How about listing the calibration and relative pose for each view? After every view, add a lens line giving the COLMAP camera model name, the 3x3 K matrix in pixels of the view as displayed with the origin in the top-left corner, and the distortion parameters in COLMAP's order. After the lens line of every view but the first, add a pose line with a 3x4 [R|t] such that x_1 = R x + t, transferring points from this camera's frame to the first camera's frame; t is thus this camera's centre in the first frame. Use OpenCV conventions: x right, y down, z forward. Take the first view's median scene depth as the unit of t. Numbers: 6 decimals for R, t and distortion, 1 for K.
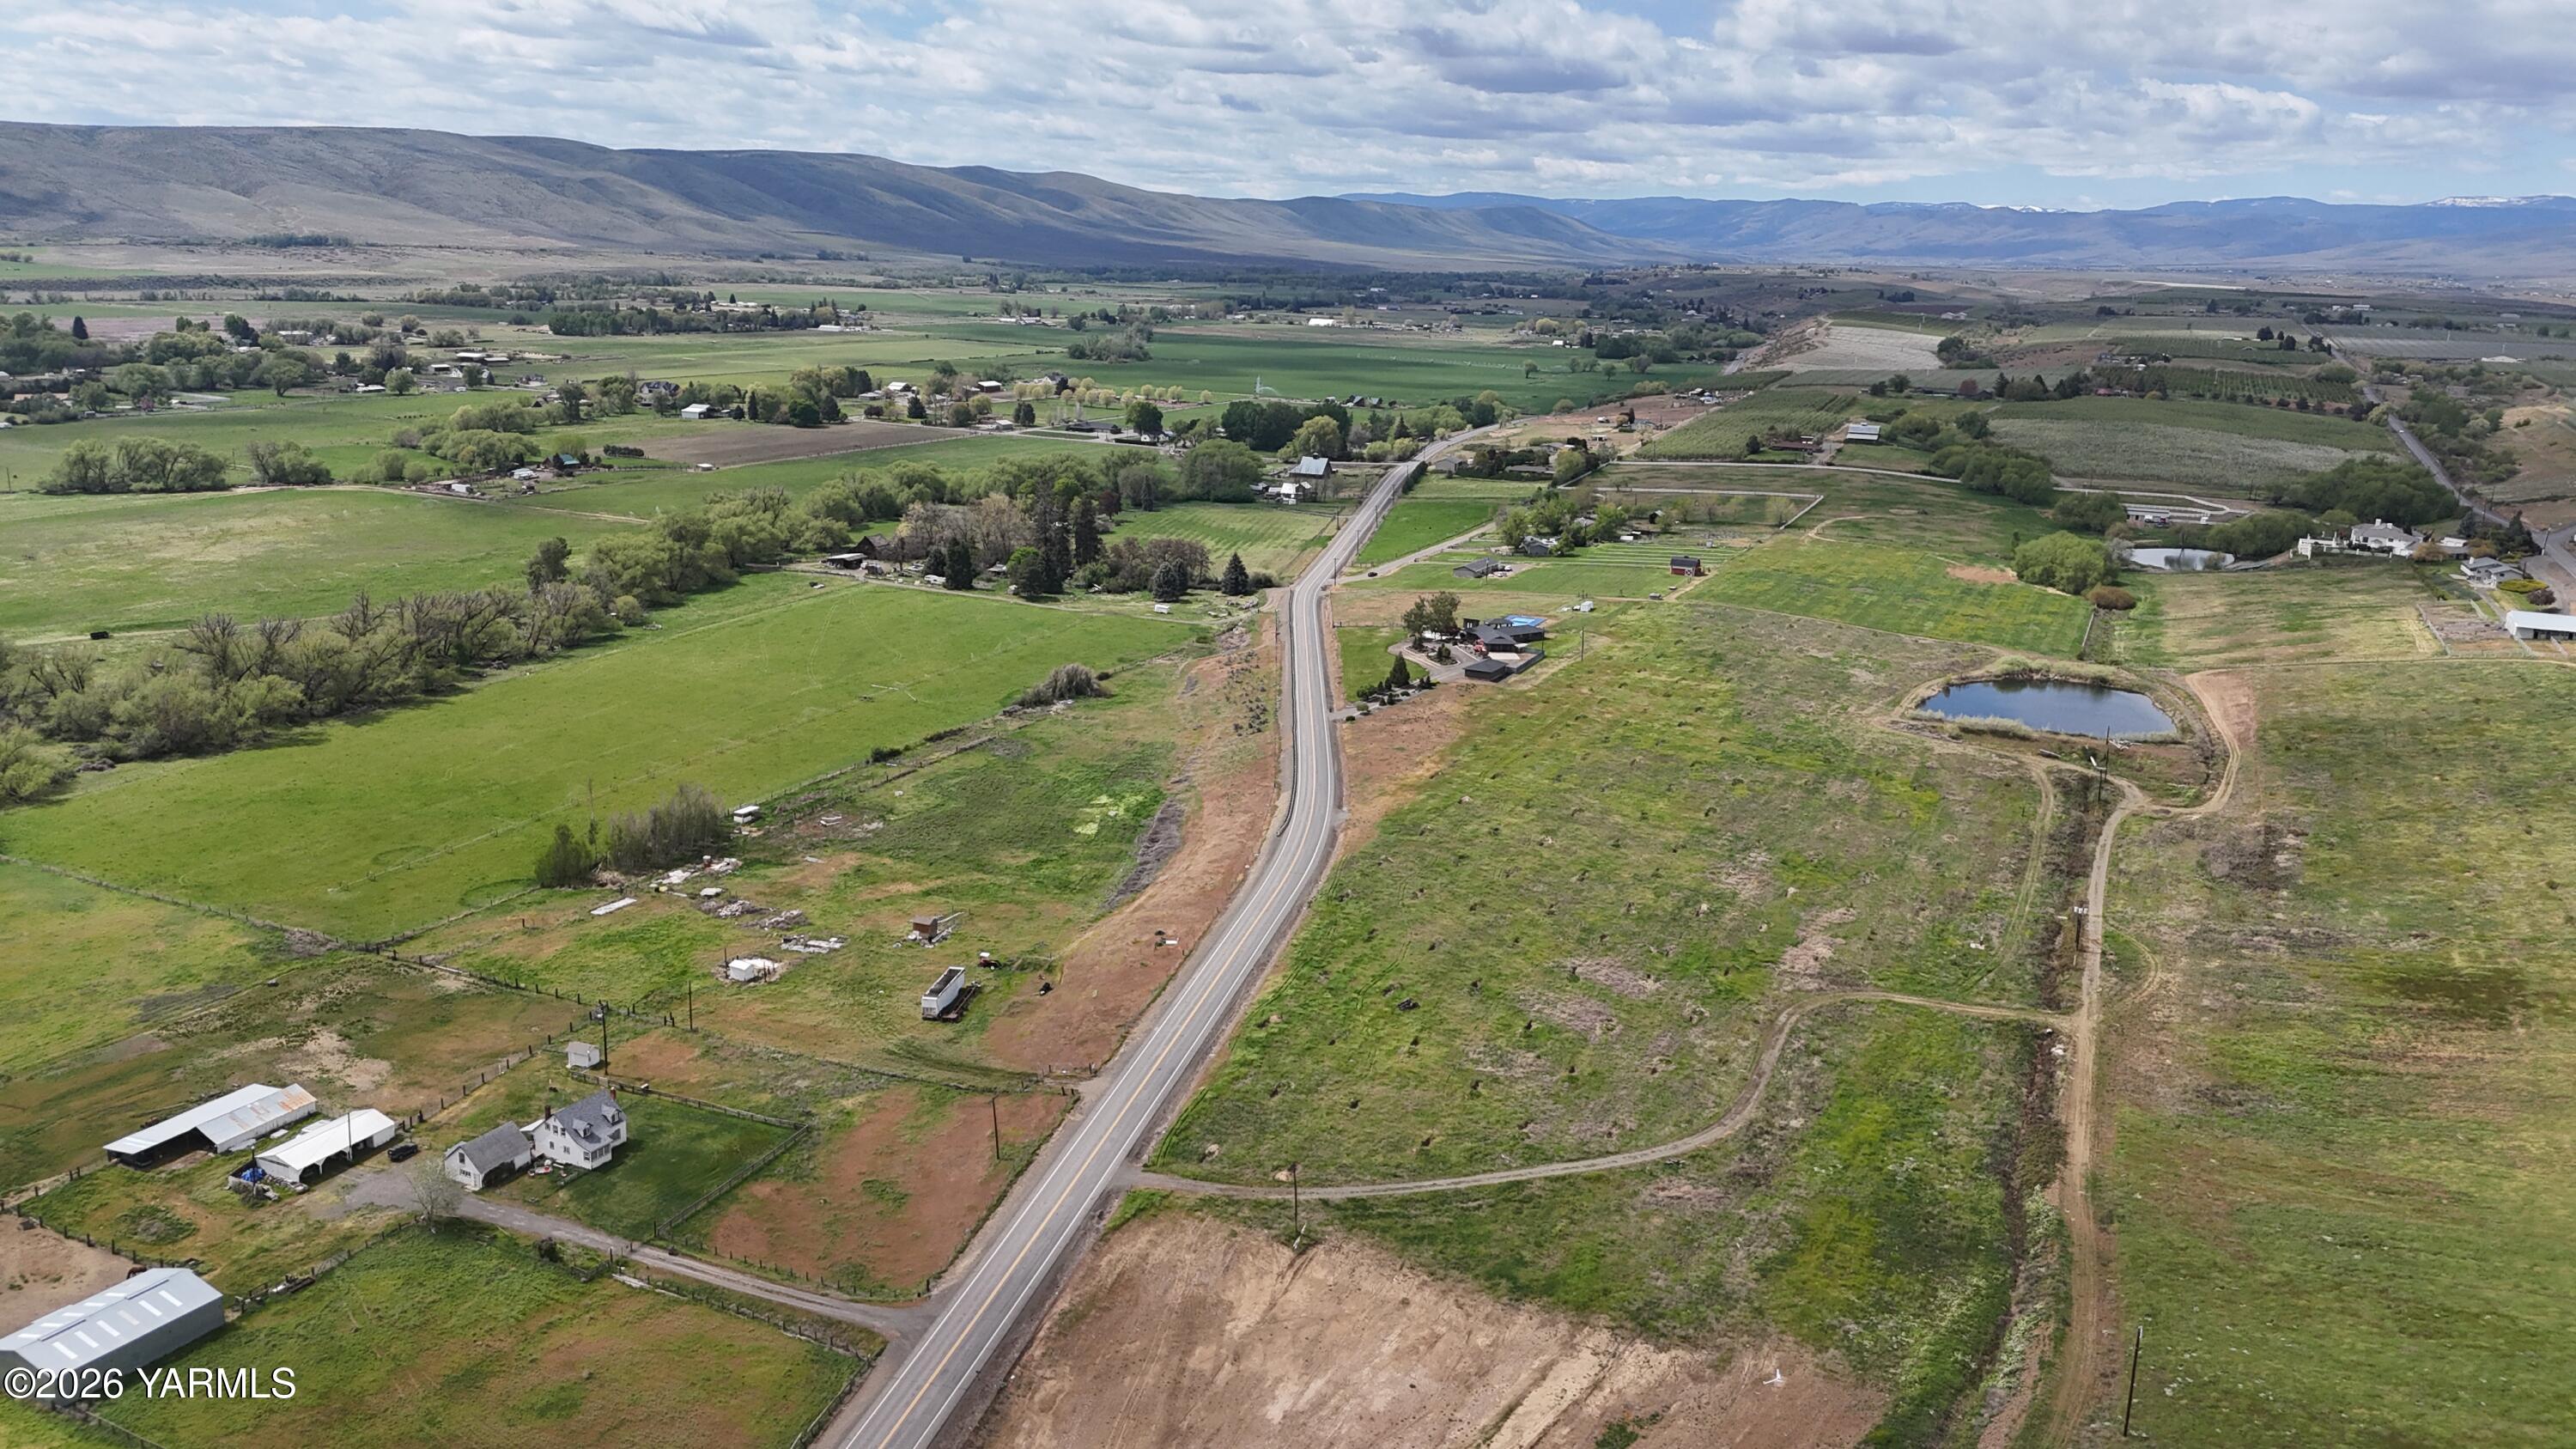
lens RADIAL K [[1868.6, 0, 1297.5], [0, 1868.6, 720.6], [0, 0, 1]] dist [0.072971, -0.070514]
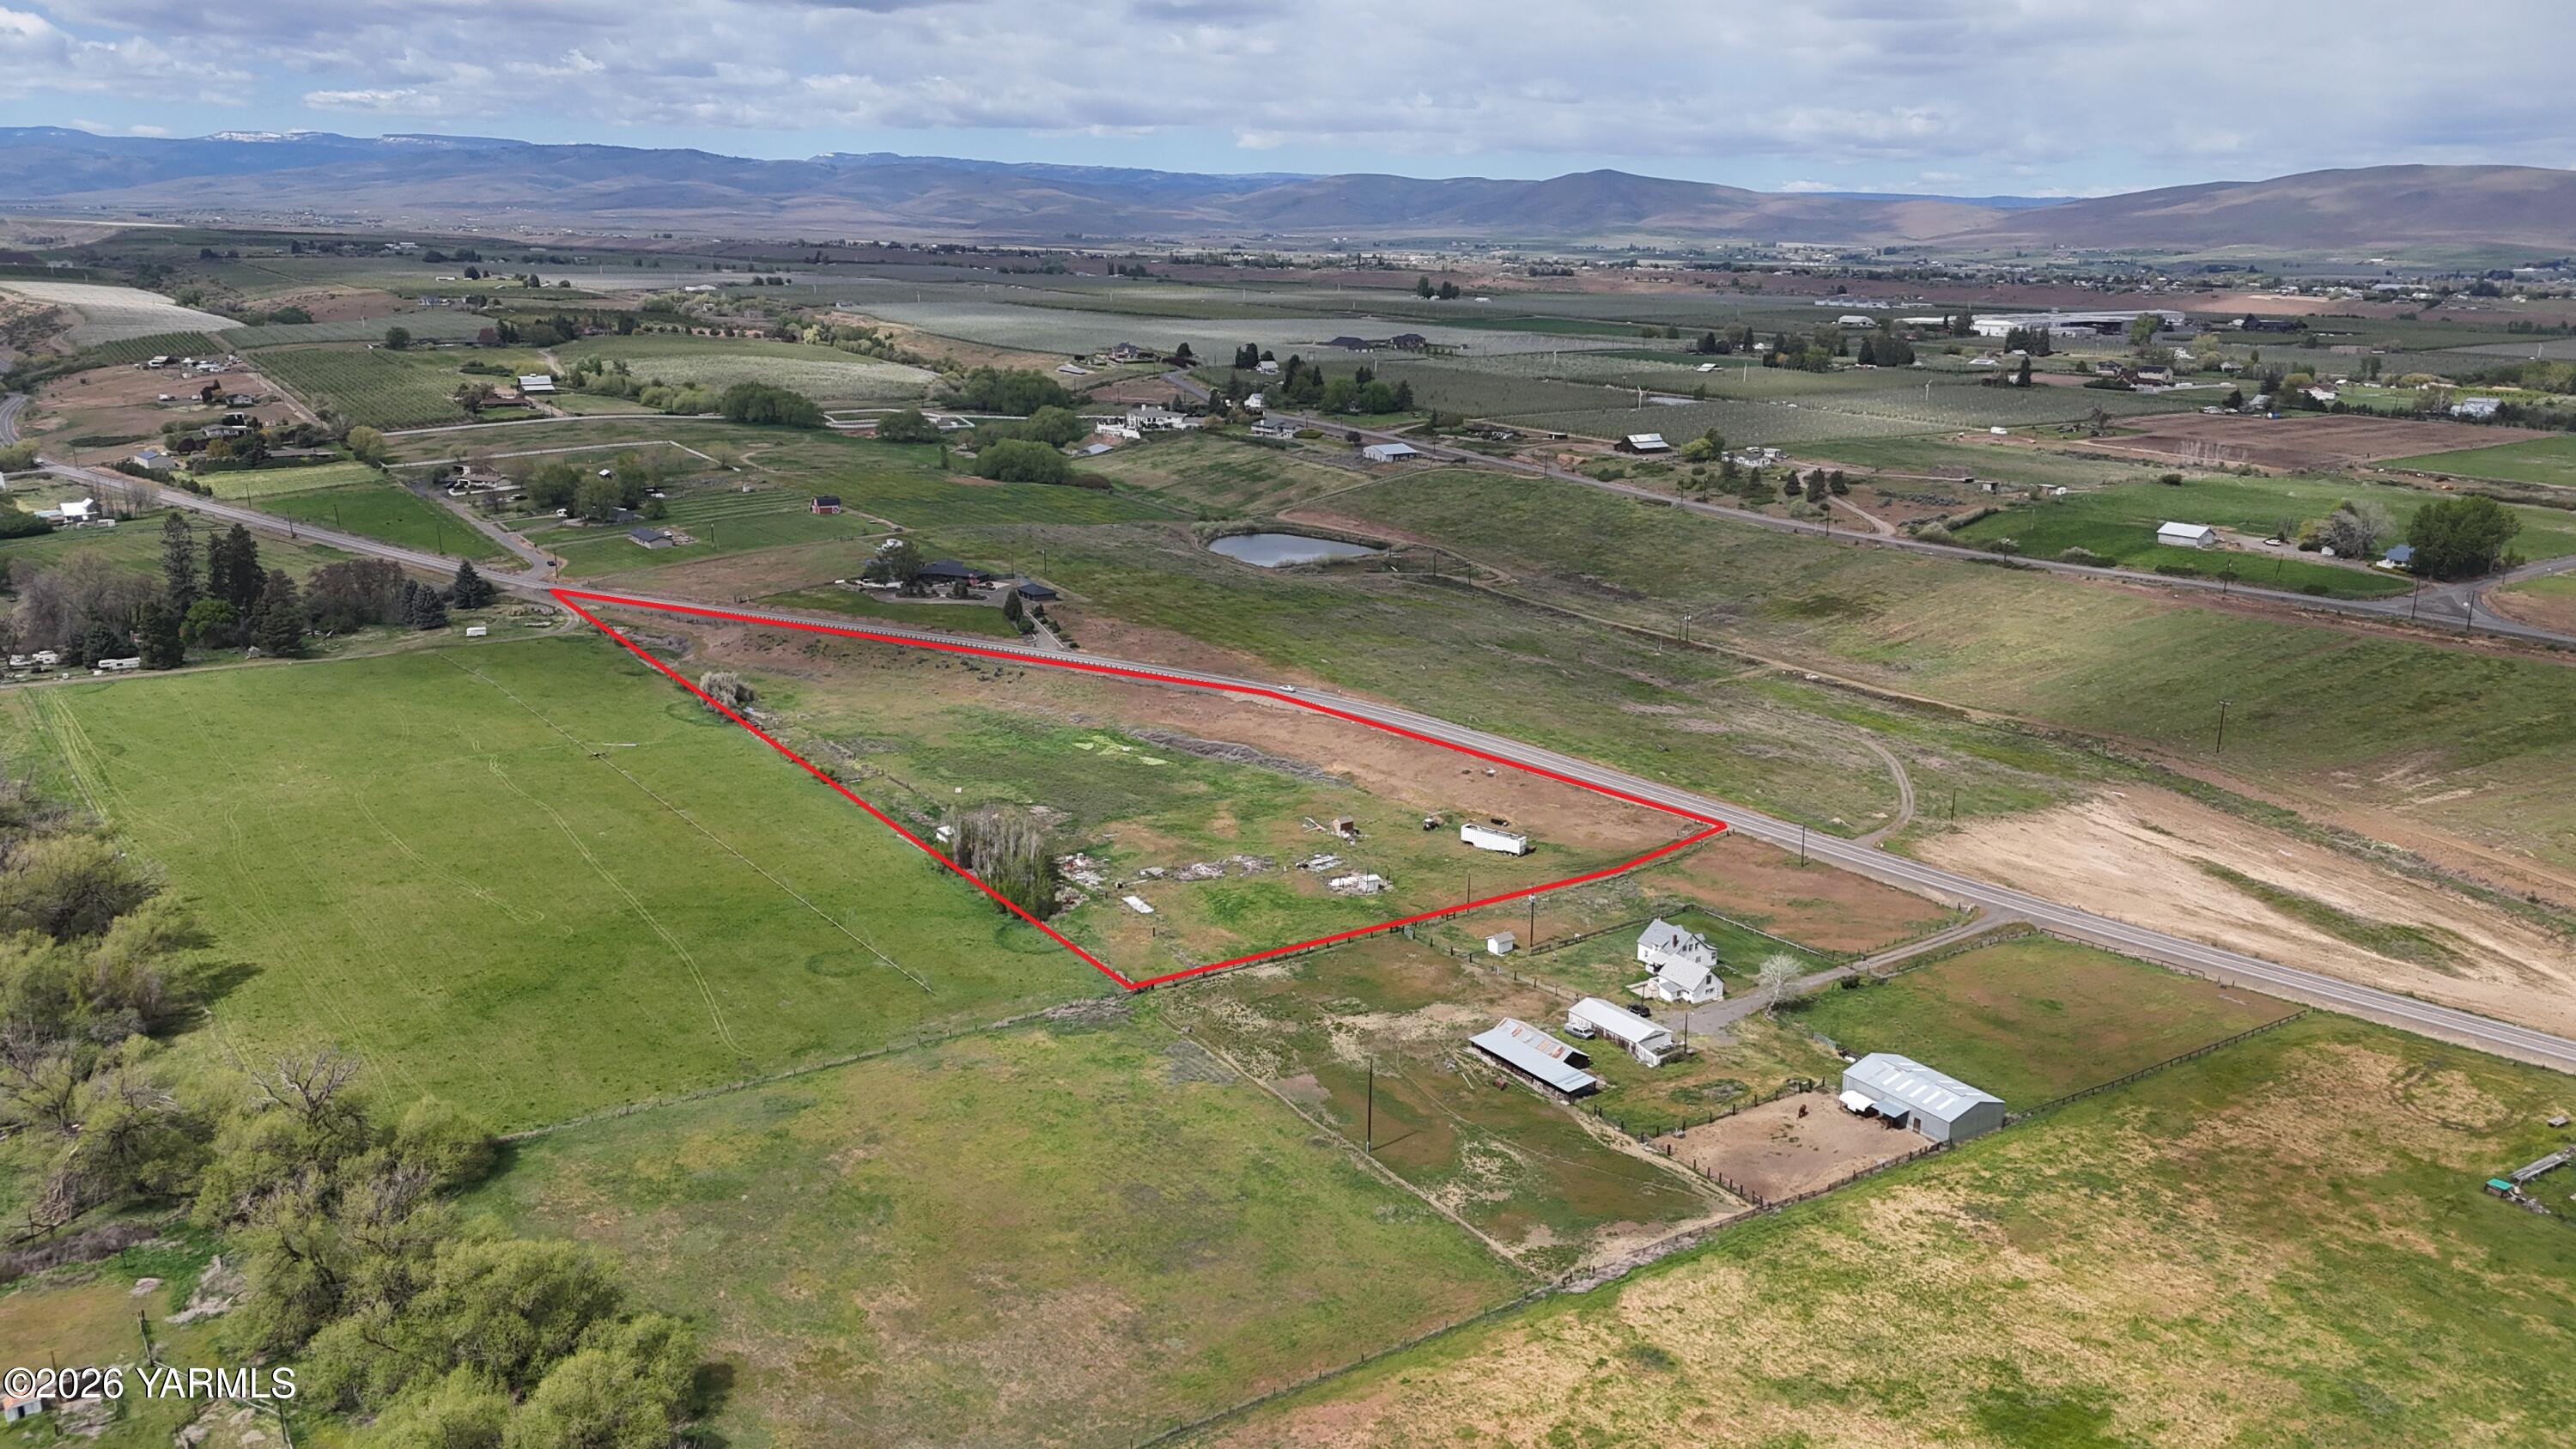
lens RADIAL K [[1868.6, 0, 1280.8], [0, 1868.6, 724.7], [0, 0, 1]] dist [0.072971, -0.070514]
pose [[0.528582, -0.240875, 0.813990, -1.005932], [0.213314, 0.965818, 0.147284, -0.113107], [-0.821644, 0.095784, 0.561896, 0.332965]]
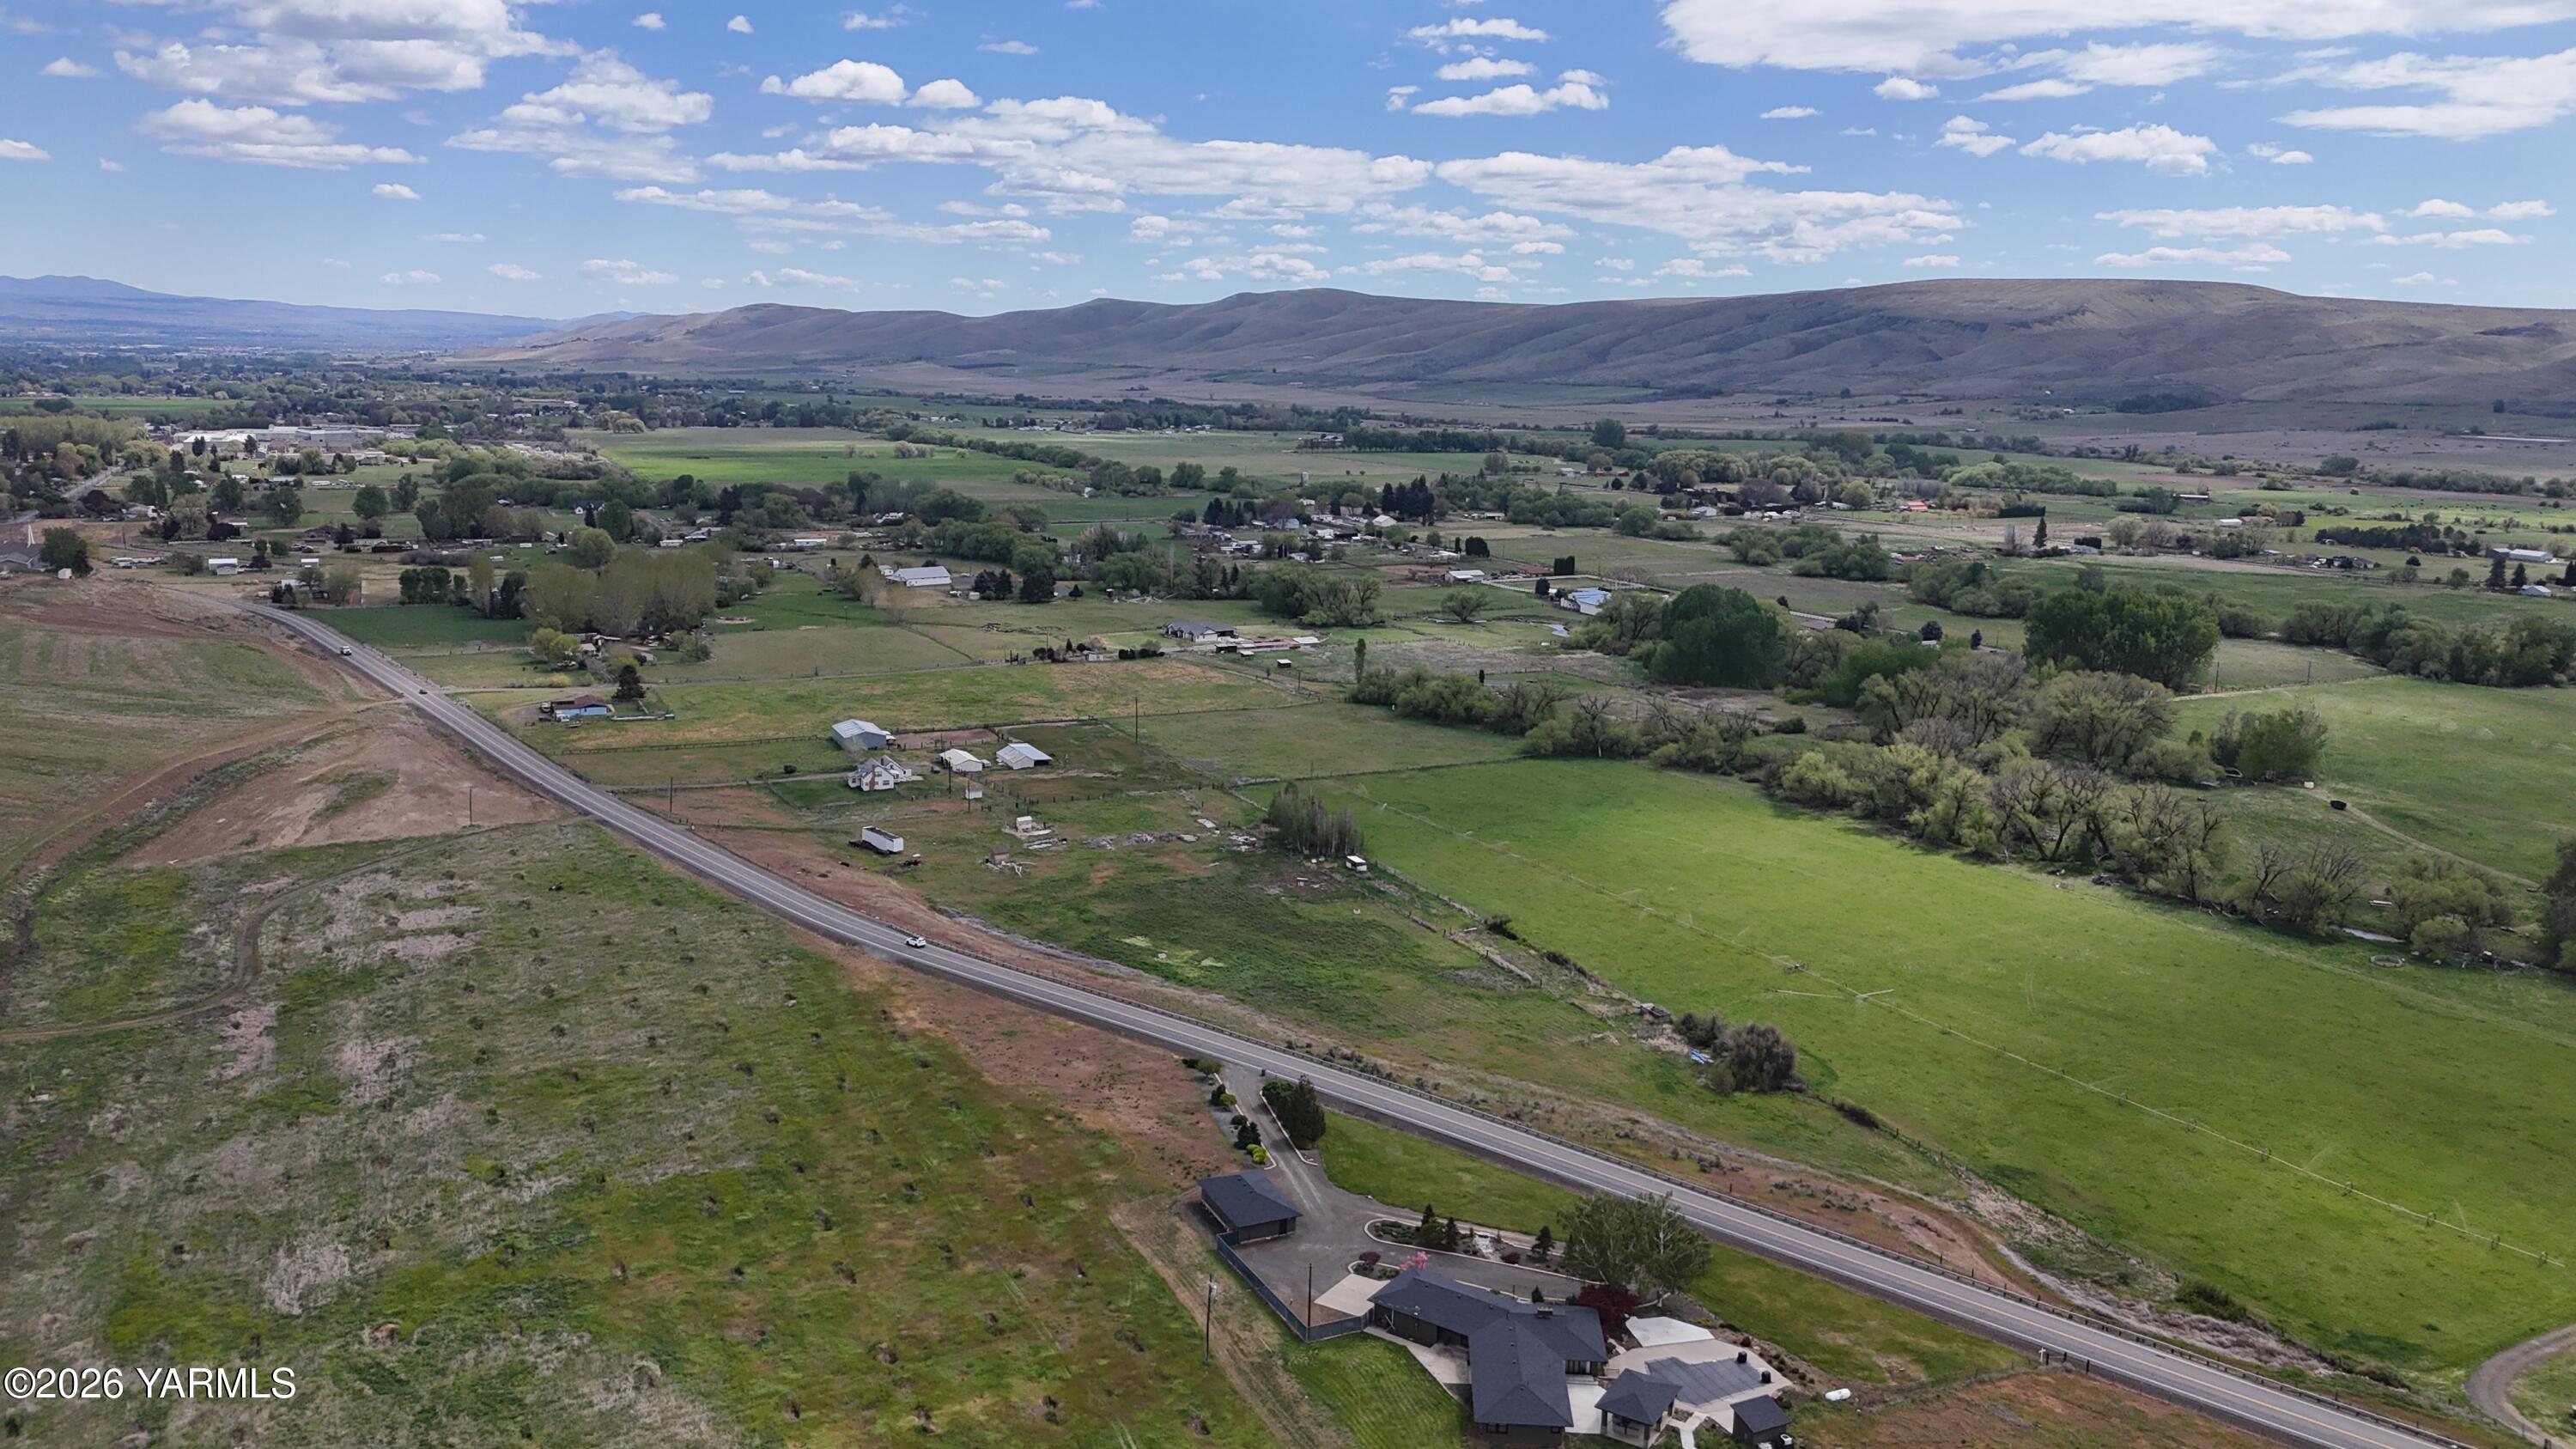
lens RADIAL K [[1868.6, 0, 1306.6], [0, 1868.6, 725.2], [0, 0, 1]] dist [0.072971, -0.070514]
pose [[-0.628689, 0.104006, -0.770670, 0.558976], [-0.226855, 0.923383, 0.309677, -0.360505], [0.743832, 0.369521, -0.556927, 1.606788]]
